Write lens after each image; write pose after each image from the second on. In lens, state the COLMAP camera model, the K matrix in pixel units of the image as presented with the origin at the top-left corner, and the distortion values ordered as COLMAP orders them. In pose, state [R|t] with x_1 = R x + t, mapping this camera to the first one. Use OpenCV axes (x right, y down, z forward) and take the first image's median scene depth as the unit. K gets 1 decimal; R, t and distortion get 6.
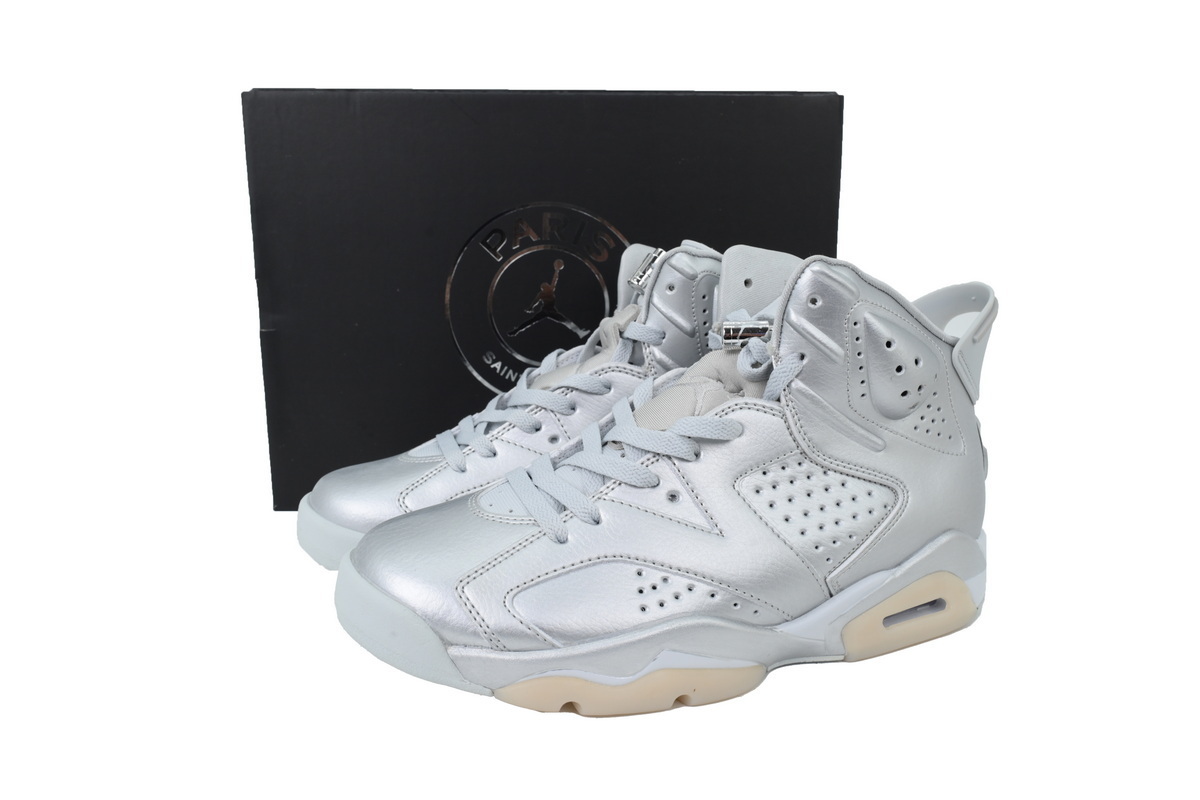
lens RADIAL K [[924.0, 0, 601.0], [0, 924.0, 400.6], [0, 0, 1]] dist [0.001535, -0.000590]
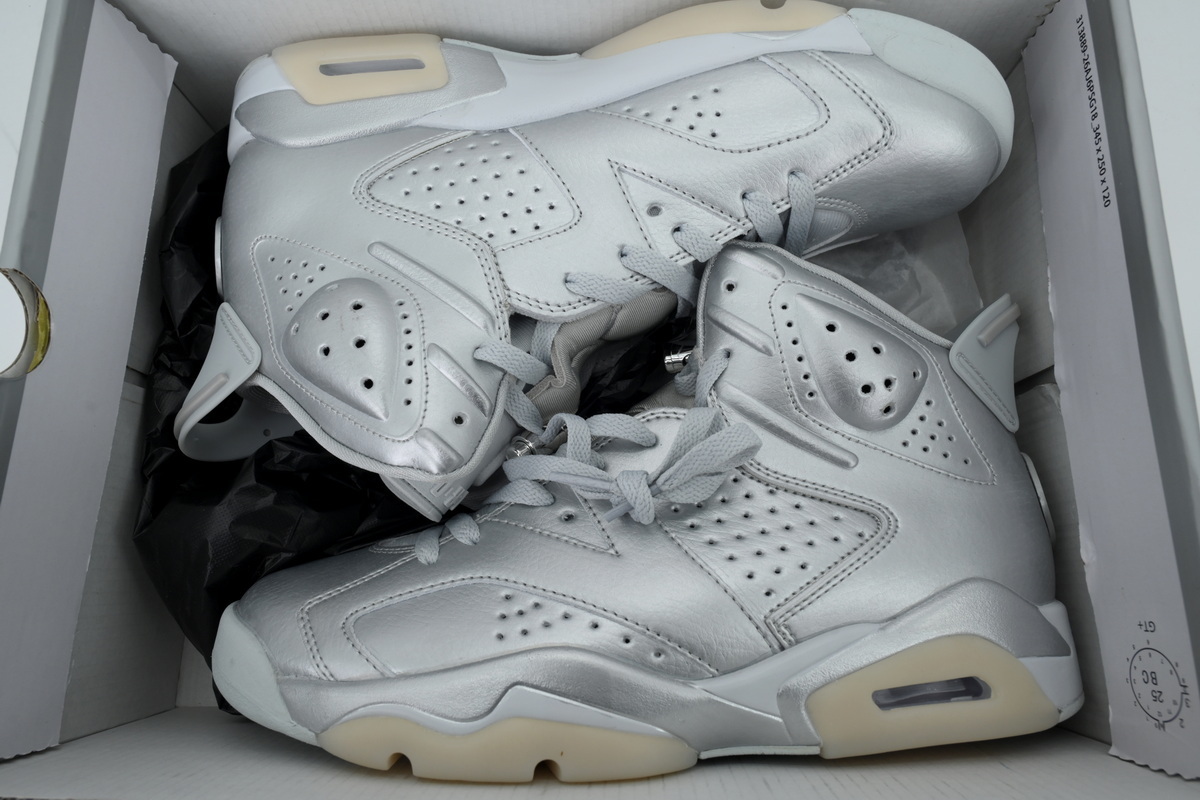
lens RADIAL K [[813.1, 0, 598.8], [0, 813.1, 398.3], [0, 0, 1]] dist [0.006129, 0.001010]
pose [[0.948098, -0.097479, -0.302669, 0.332403], [-0.014059, 0.938070, -0.346159, 0.254968], [0.317668, 0.332448, 0.888012, 0.316750]]
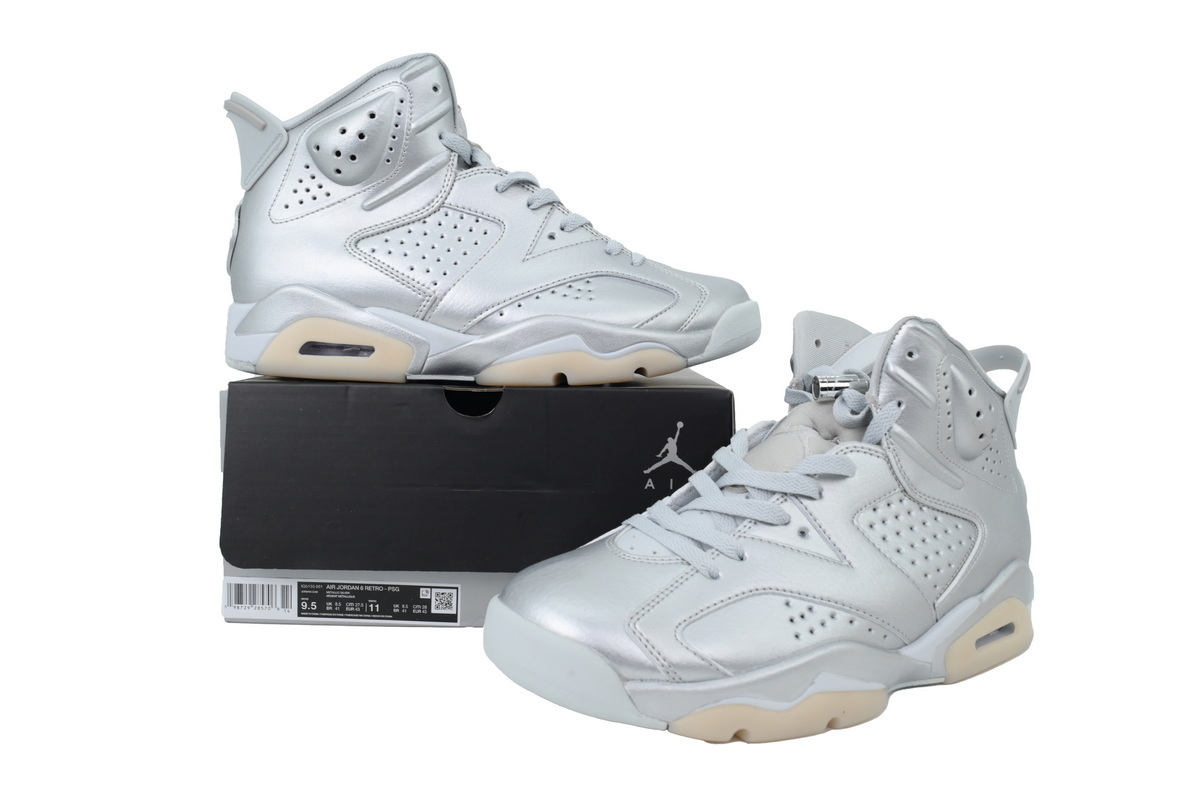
lens RADIAL K [[924.0, 0, 602.6], [0, 924.0, 397.2], [0, 0, 1]] dist [0.001535, -0.000590]
pose [[0.985407, -0.009622, 0.169944, -0.331346], [0.027541, 0.994258, -0.103403, 0.050891], [-0.167973, 0.106574, 0.980014, -0.036643]]
